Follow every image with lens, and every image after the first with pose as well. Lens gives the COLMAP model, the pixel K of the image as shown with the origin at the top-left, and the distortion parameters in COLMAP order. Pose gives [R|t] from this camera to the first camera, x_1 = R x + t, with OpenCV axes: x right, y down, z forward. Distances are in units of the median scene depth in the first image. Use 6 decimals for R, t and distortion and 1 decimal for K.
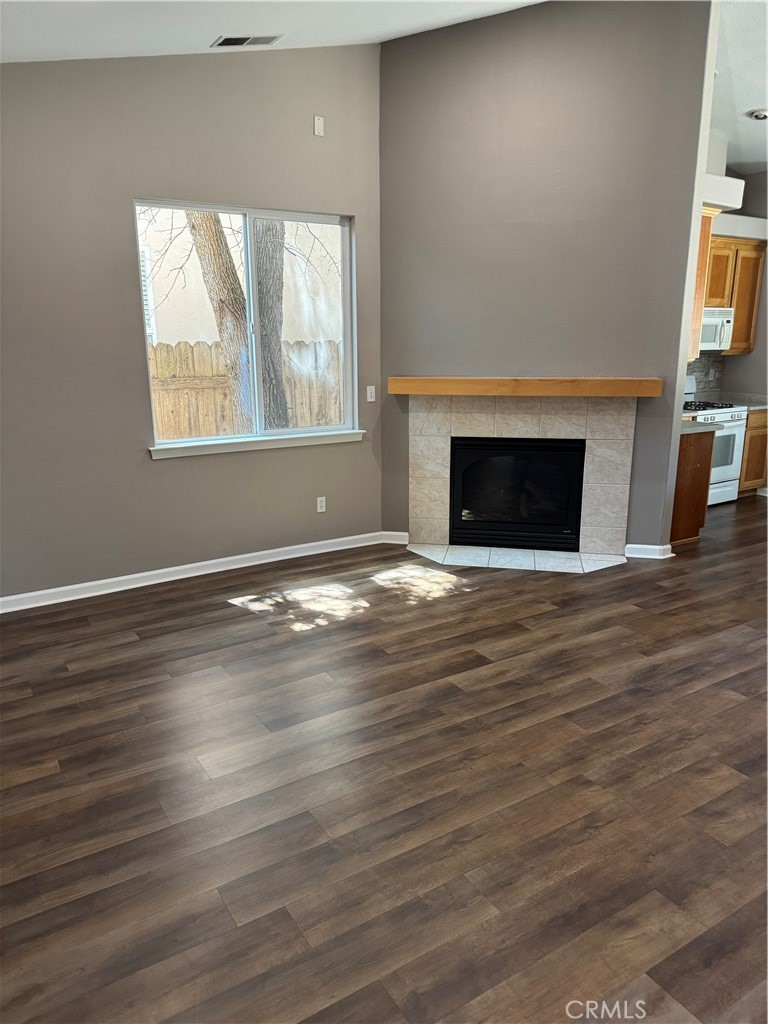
lens RADIAL K [[717.9, 0, 373.2], [0, 717.9, 511.1], [0, 0, 1]] dist [0.062883, -0.081455]
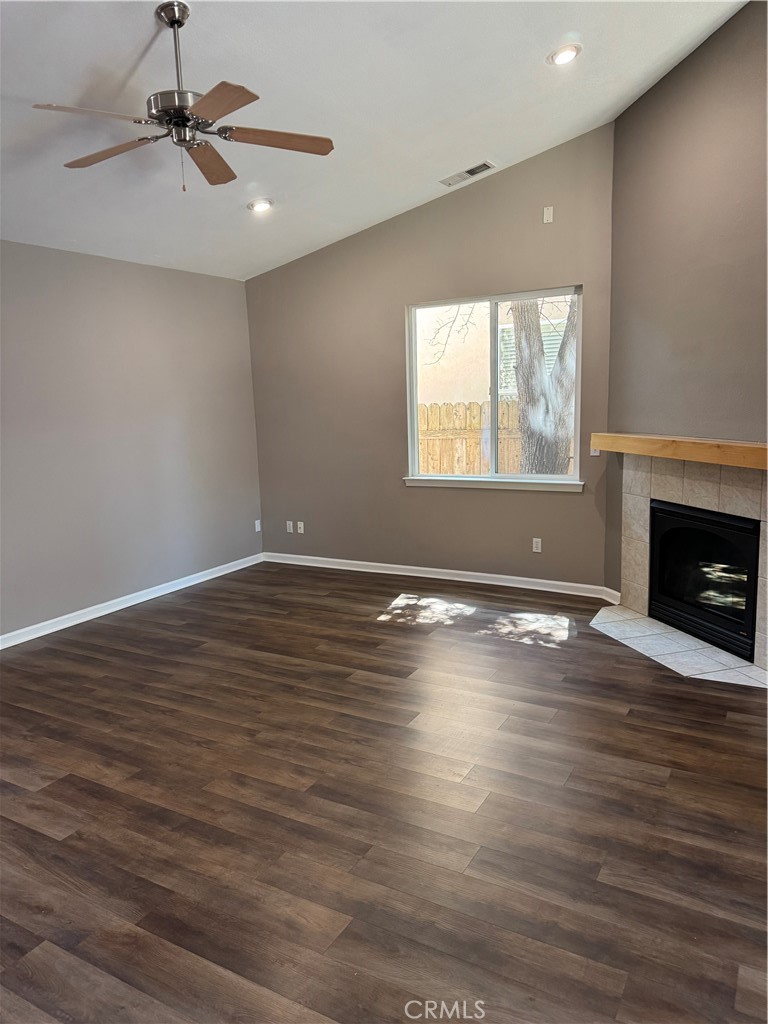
lens RADIAL K [[717.9, 0, 378.6], [0, 717.9, 511.2], [0, 0, 1]] dist [0.062883, -0.081455]
pose [[0.478471, 0.135304, -0.867616, 0.851876], [-0.184270, 0.981528, 0.051448, -0.080422], [0.858551, 0.135259, 0.494565, 0.273844]]
